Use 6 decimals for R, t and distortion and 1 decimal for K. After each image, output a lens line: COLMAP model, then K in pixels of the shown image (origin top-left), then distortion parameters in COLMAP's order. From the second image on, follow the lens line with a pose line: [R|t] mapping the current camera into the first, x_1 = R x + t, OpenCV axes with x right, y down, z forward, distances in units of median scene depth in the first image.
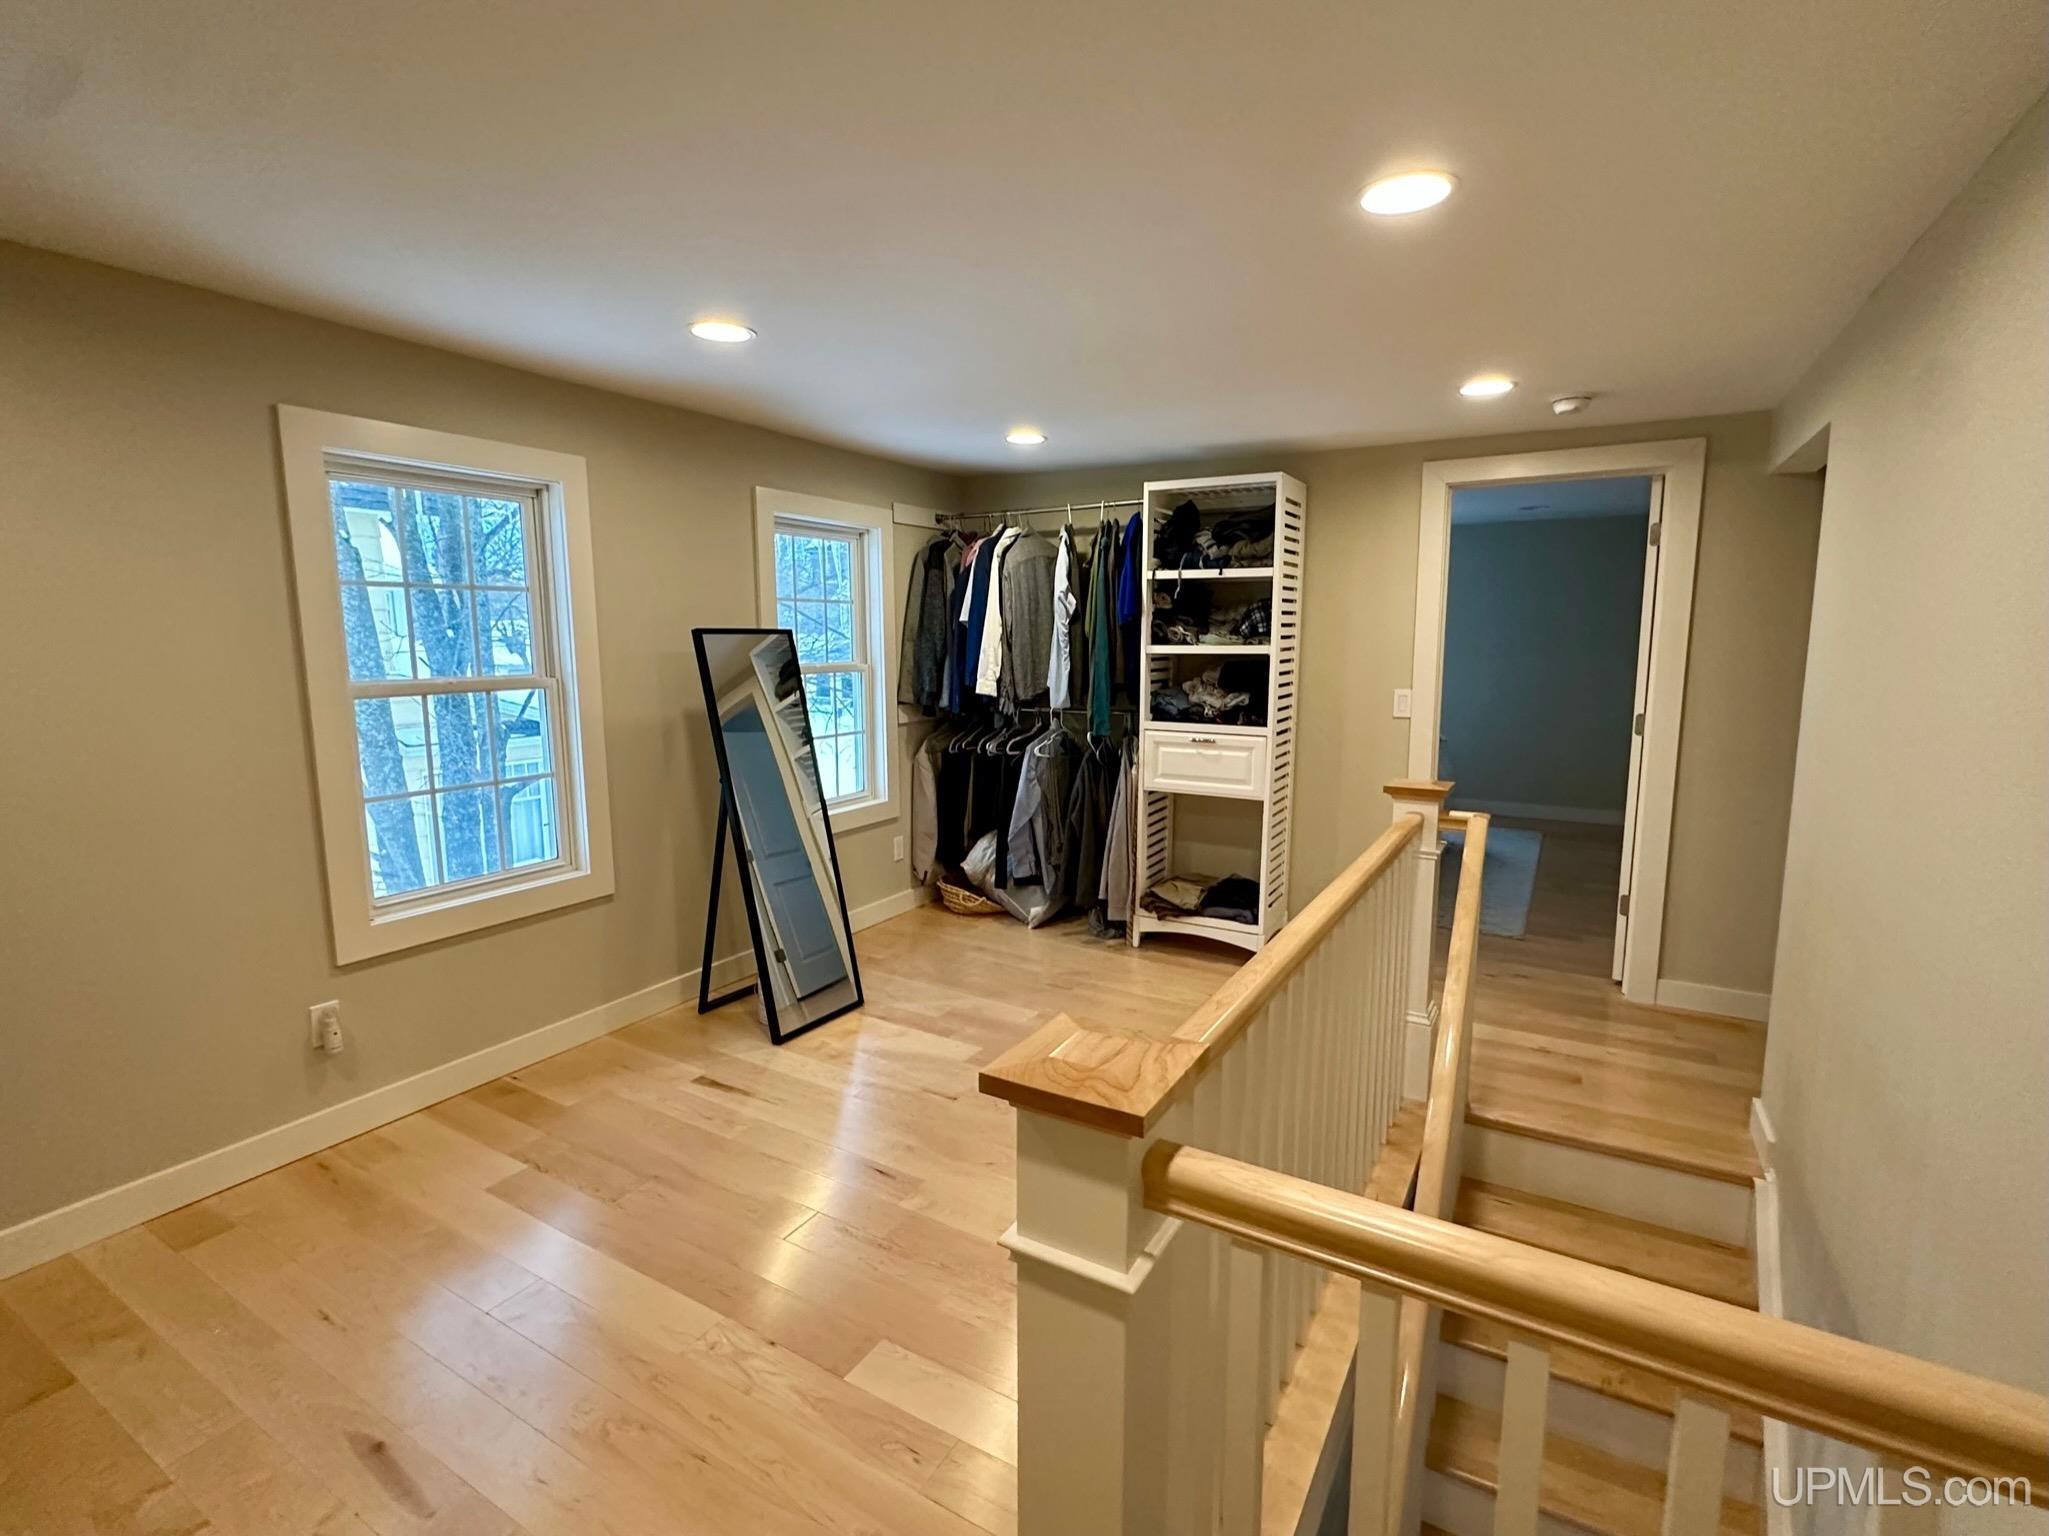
lens RADIAL K [[950.8, 0, 1024.5], [0, 950.8, 768.0], [0, 0, 1]] dist [-0.003814, -0.000443]
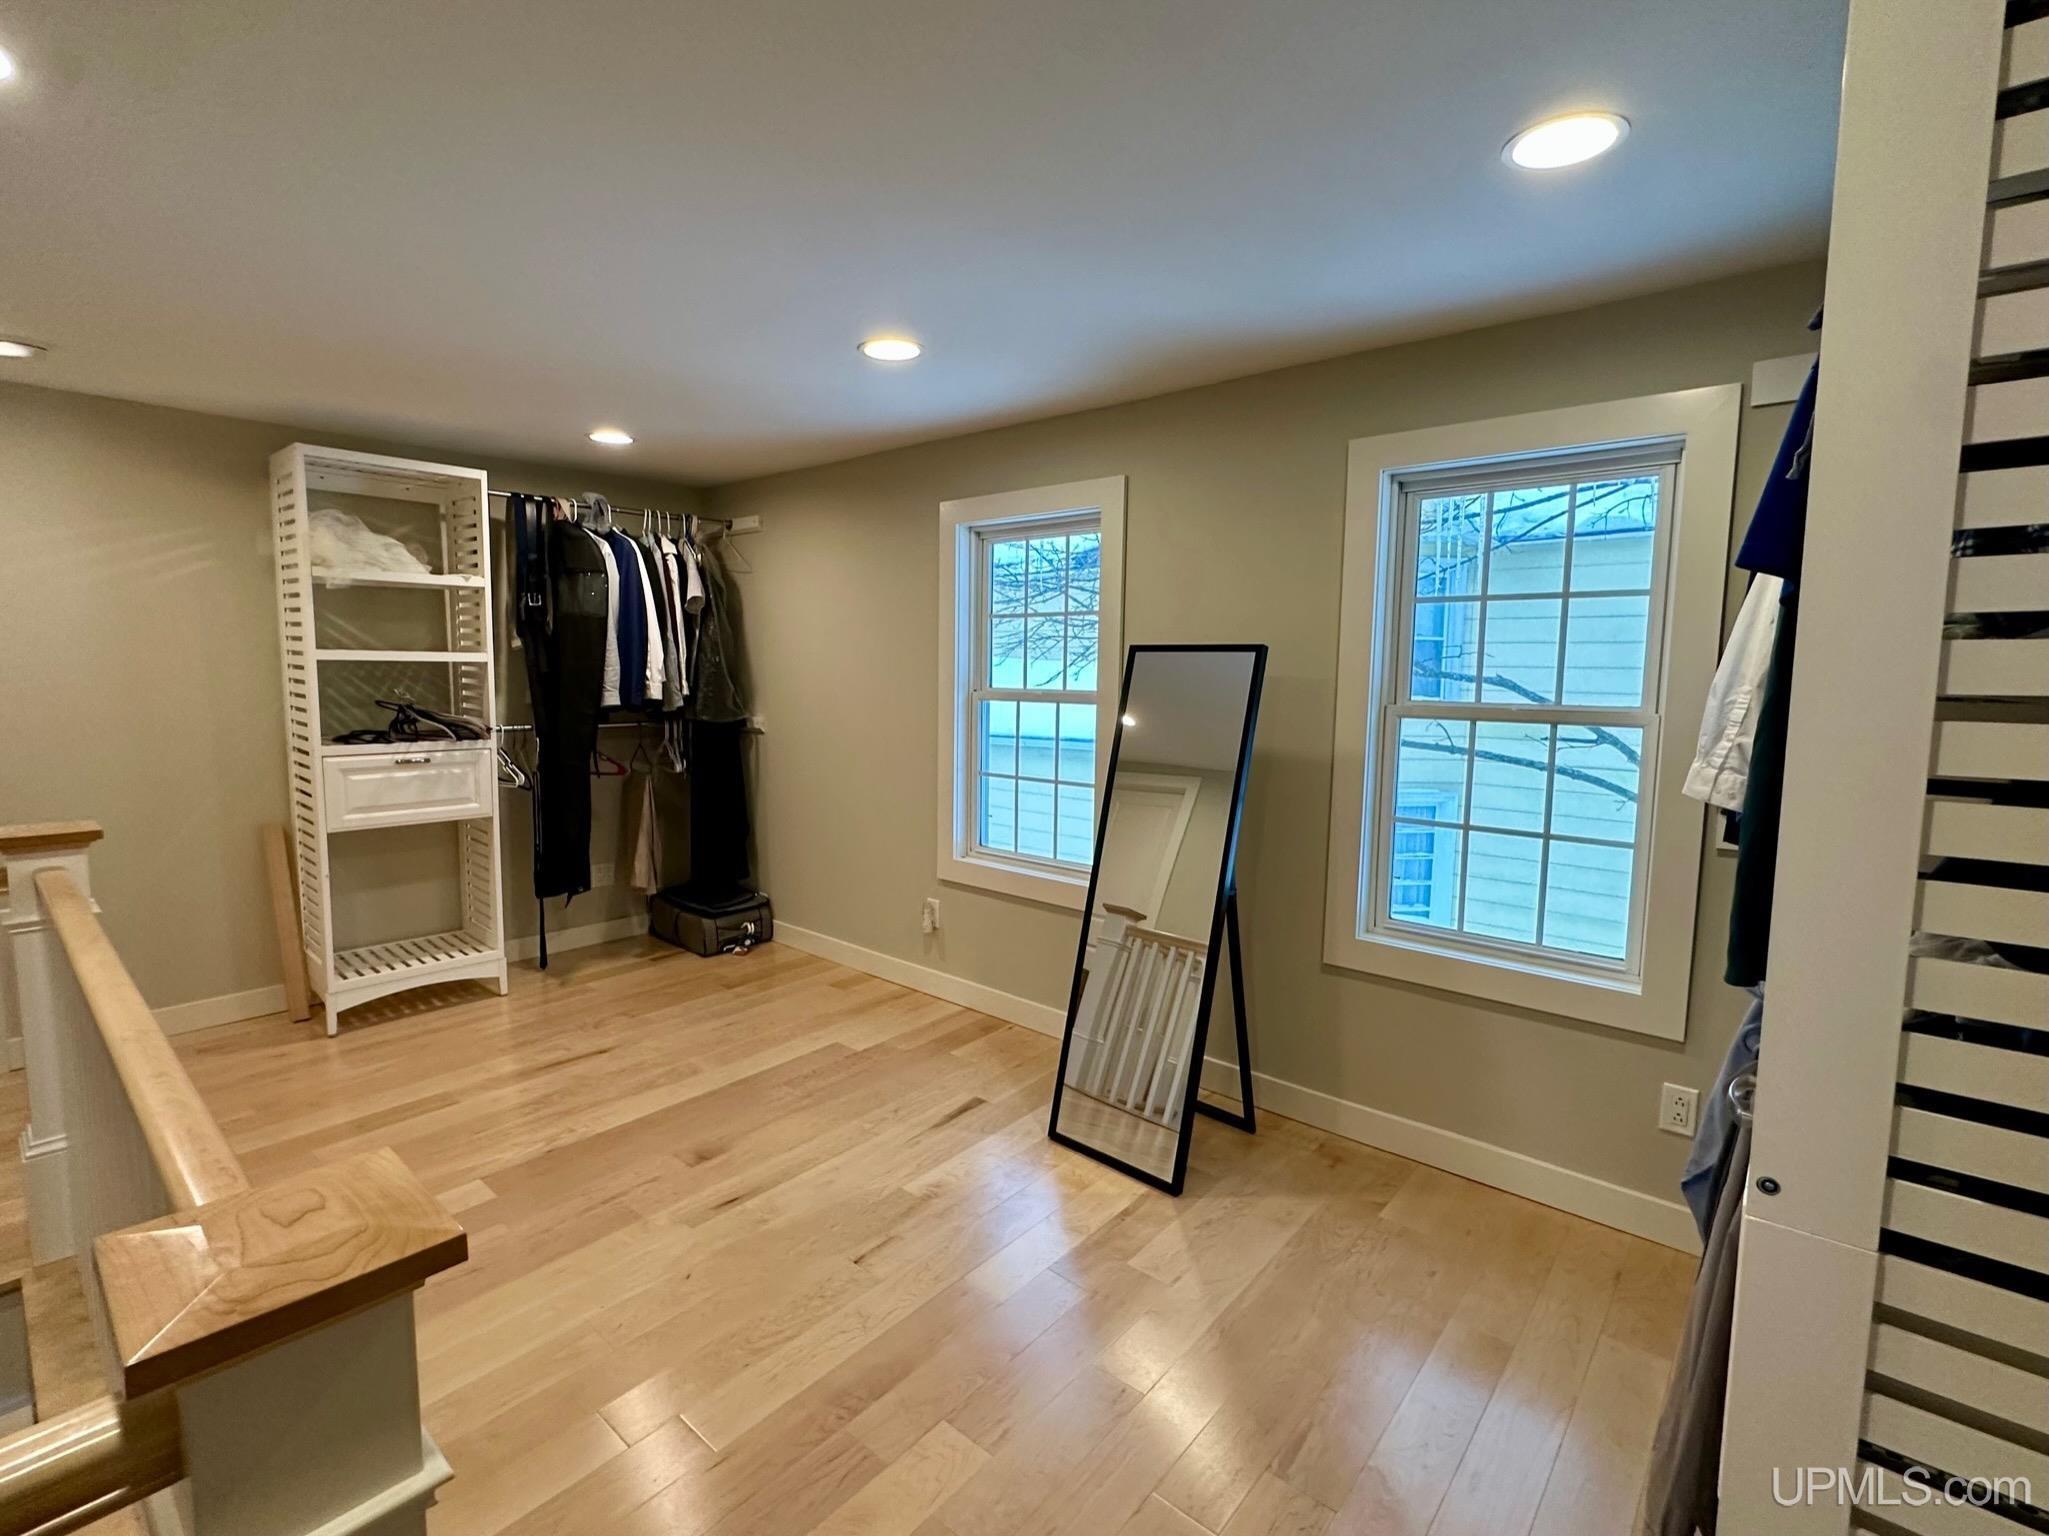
lens RADIAL K [[950.8, 0, 1024.5], [0, 950.8, 768.0], [0, 0, 1]] dist [-0.003814, -0.000443]
pose [[-0.182140, 0.103642, -0.977795, 0.668316], [-0.154146, 0.979124, 0.132497, -0.172424], [0.971115, 0.174857, -0.162361, 1.320837]]
